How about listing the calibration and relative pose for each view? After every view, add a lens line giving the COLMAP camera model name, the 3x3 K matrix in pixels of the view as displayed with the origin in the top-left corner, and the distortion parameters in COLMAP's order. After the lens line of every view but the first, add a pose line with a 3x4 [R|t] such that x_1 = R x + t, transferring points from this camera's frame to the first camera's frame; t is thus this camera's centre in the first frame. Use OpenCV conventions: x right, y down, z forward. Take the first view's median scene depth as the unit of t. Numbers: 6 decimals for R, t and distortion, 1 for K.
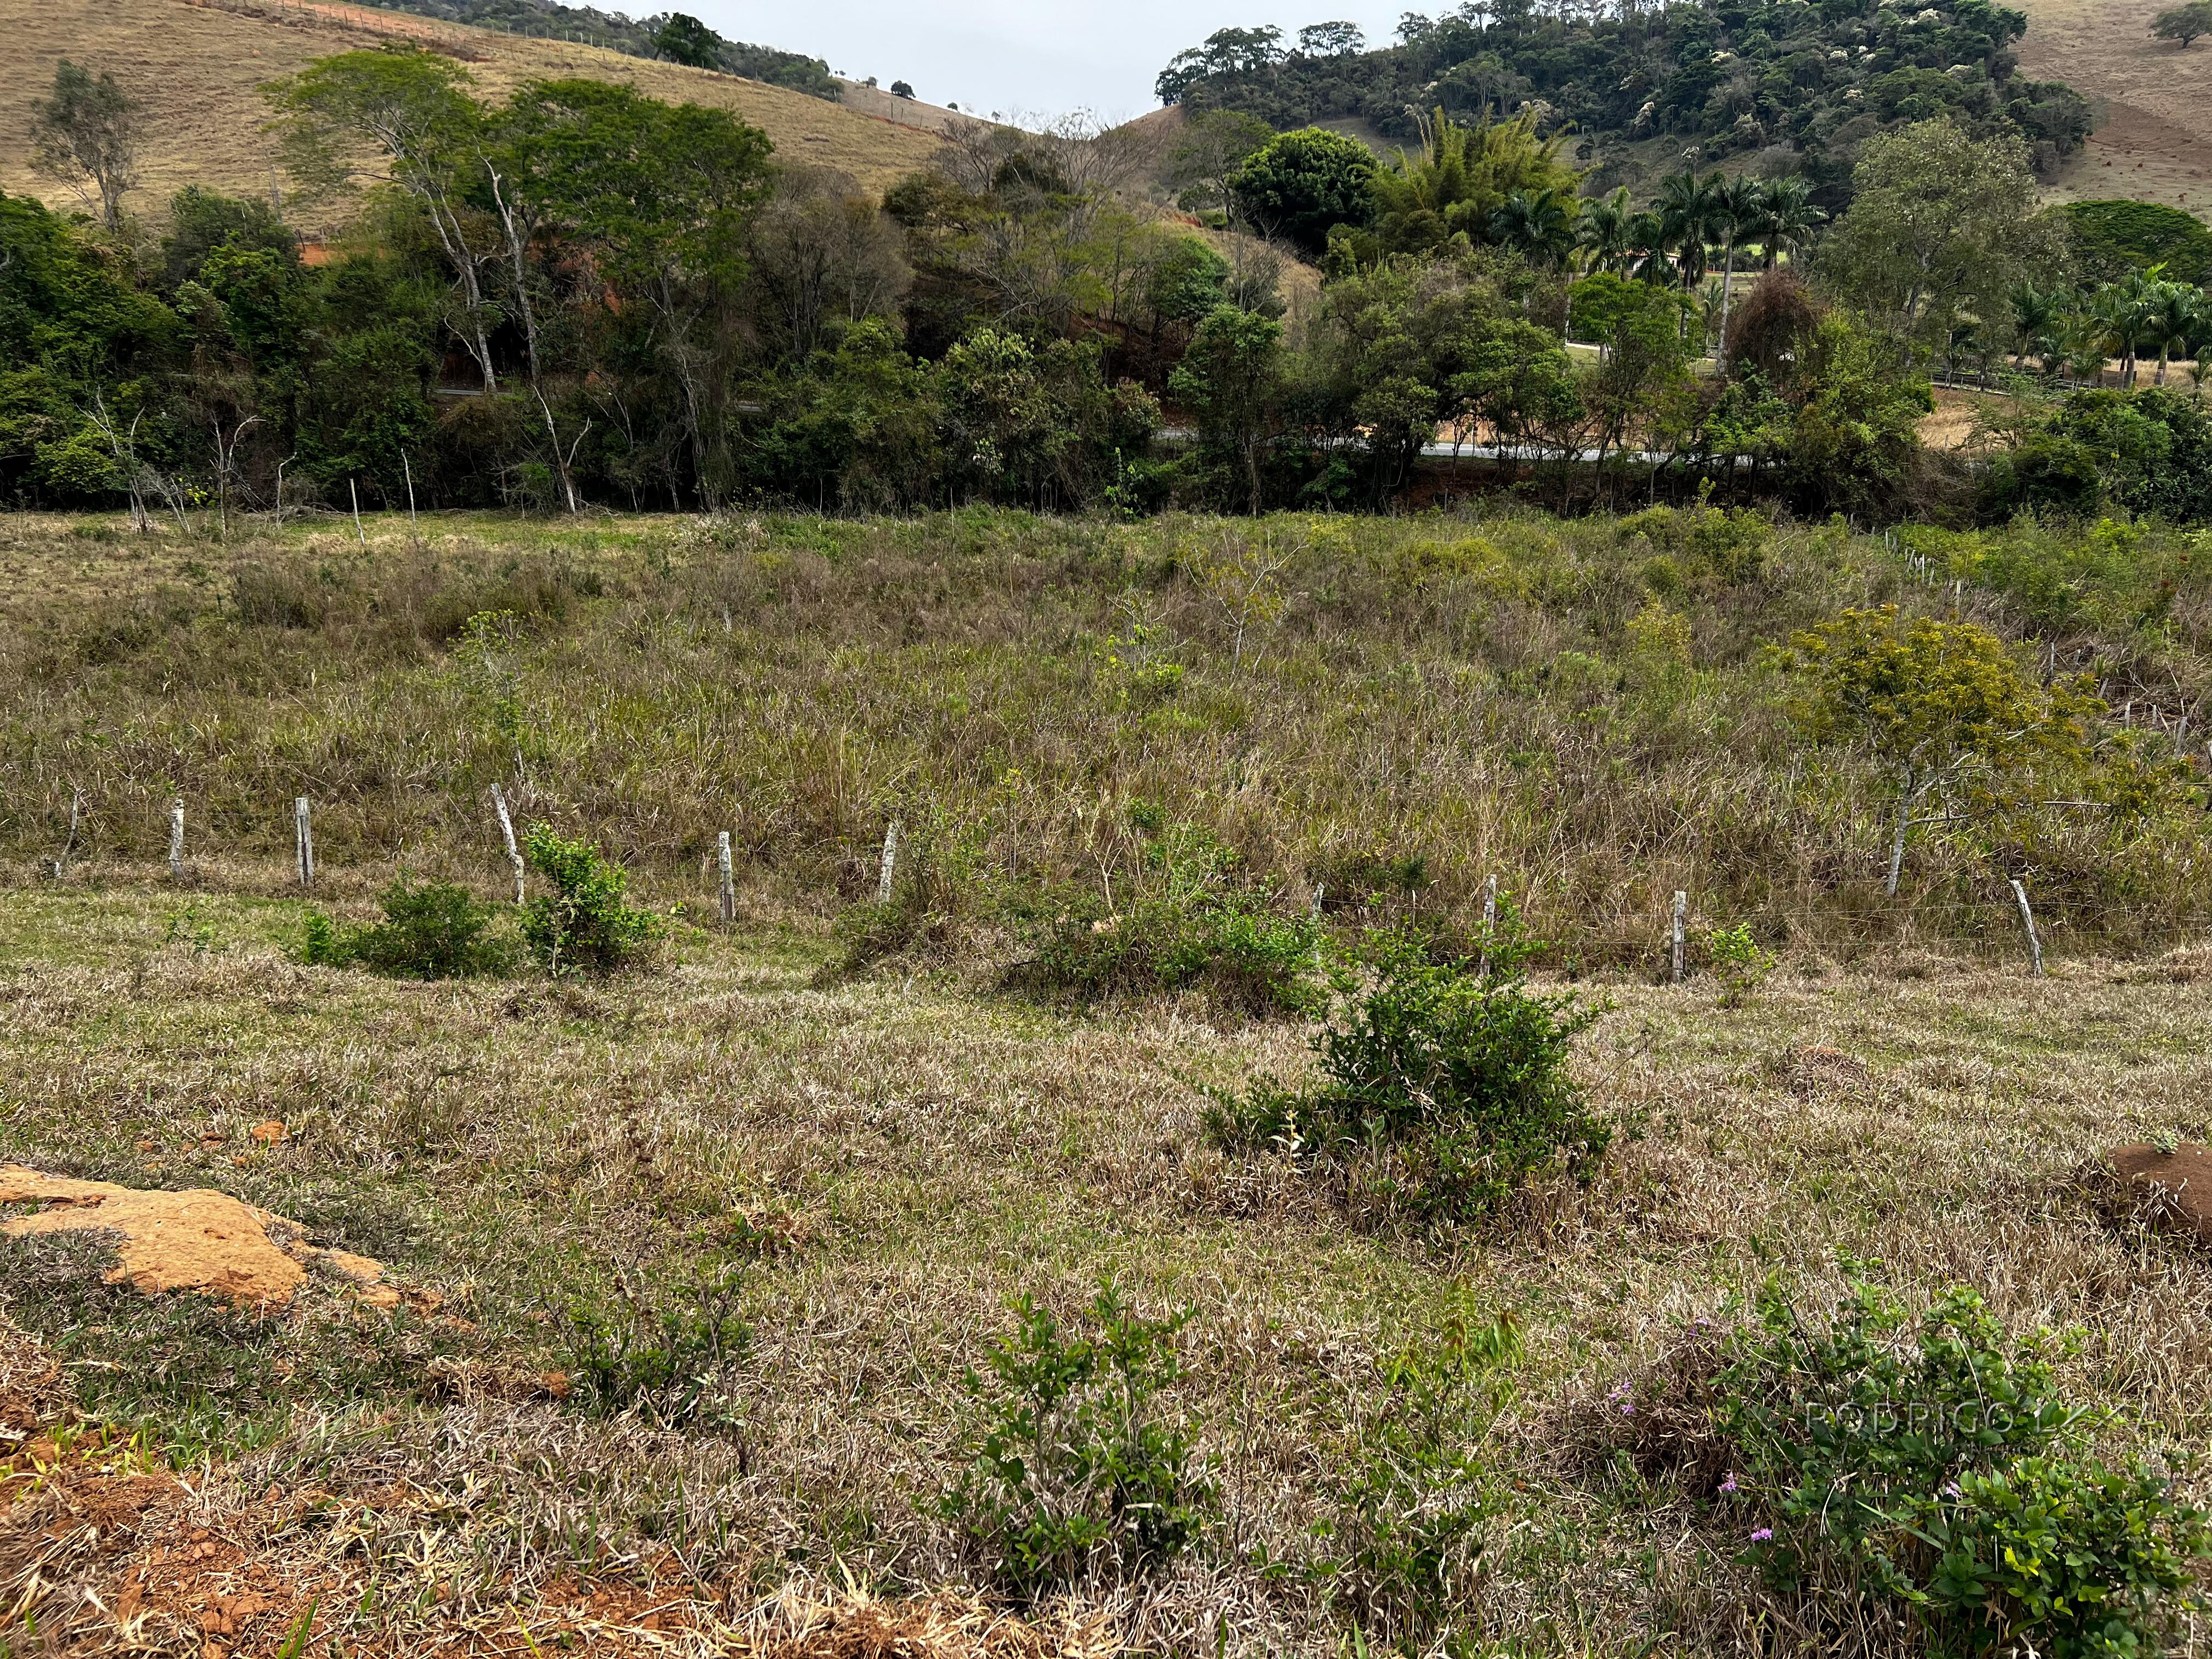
lens RADIAL K [[1646.6, 0, 1126.4], [0, 1646.6, 825.7], [0, 0, 1]] dist [0.058103, -0.075763]
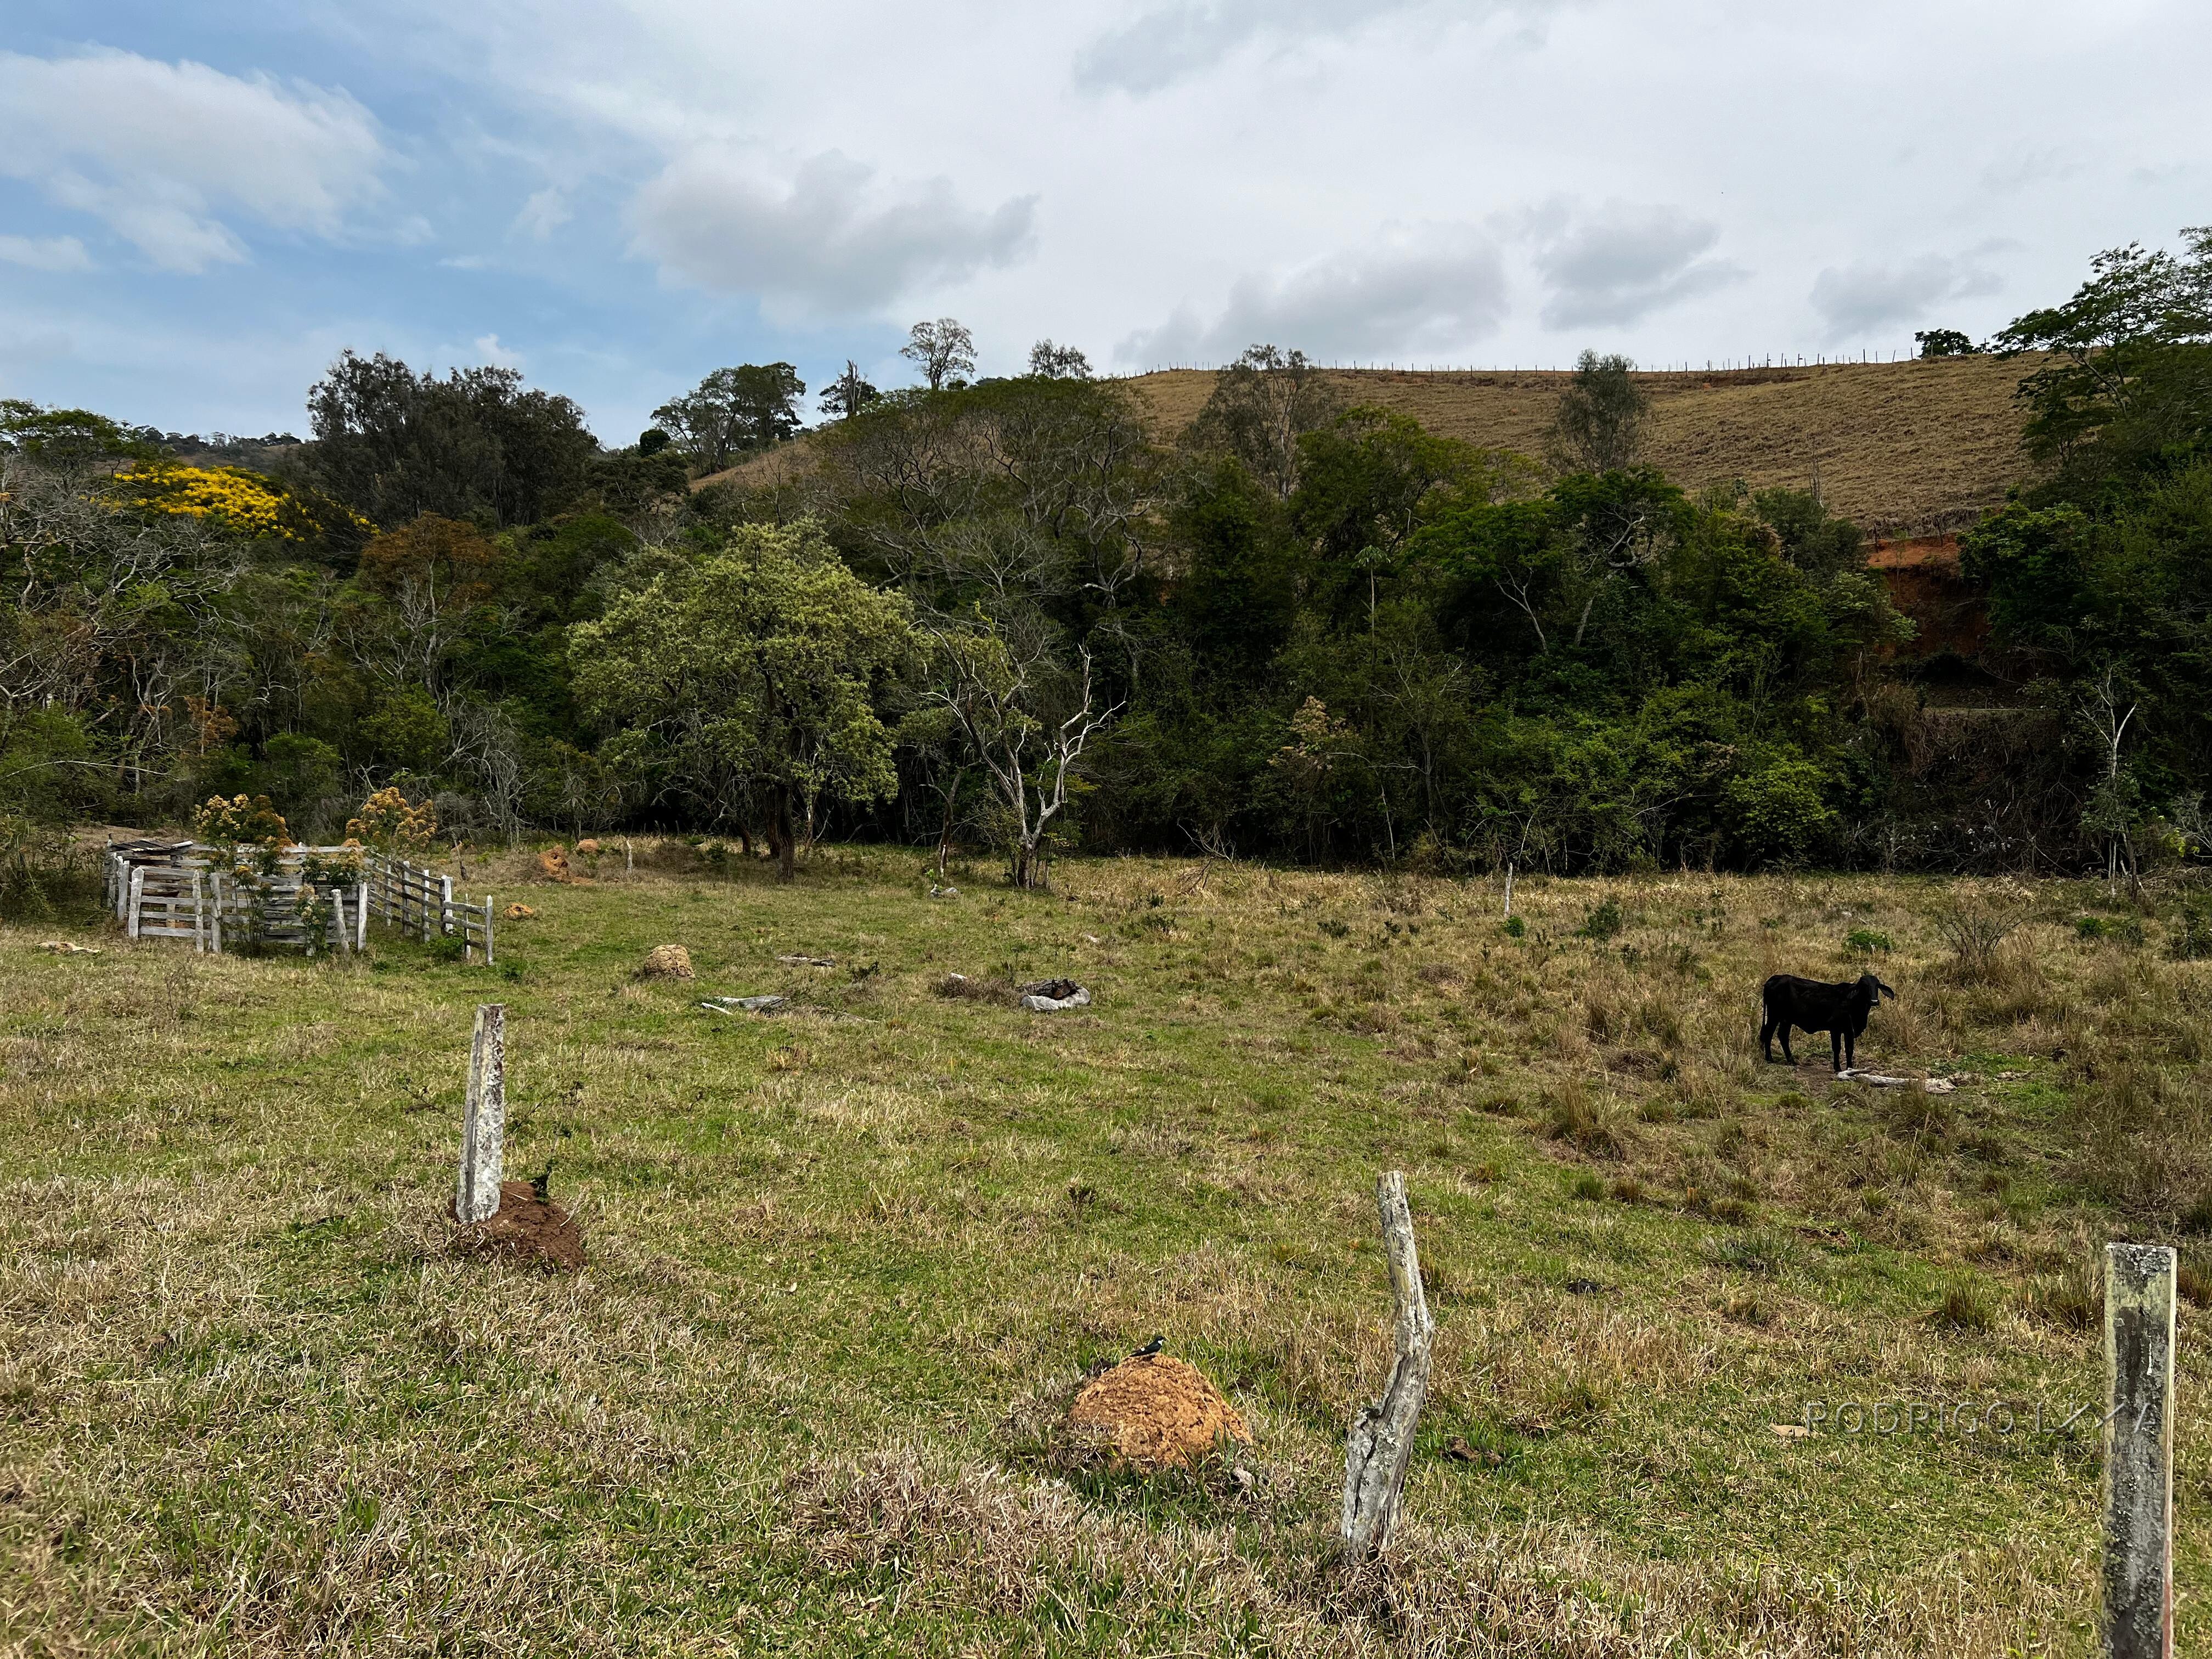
lens RADIAL K [[1646.6, 0, 1120.3], [0, 1646.6, 813.8], [0, 0, 1]] dist [0.058103, -0.075763]
pose [[0.892394, -0.005862, -0.451219, -1.032901], [-0.100921, 0.971996, -0.212223, -0.063259], [0.439827, 0.234924, 0.866812, 0.476427]]
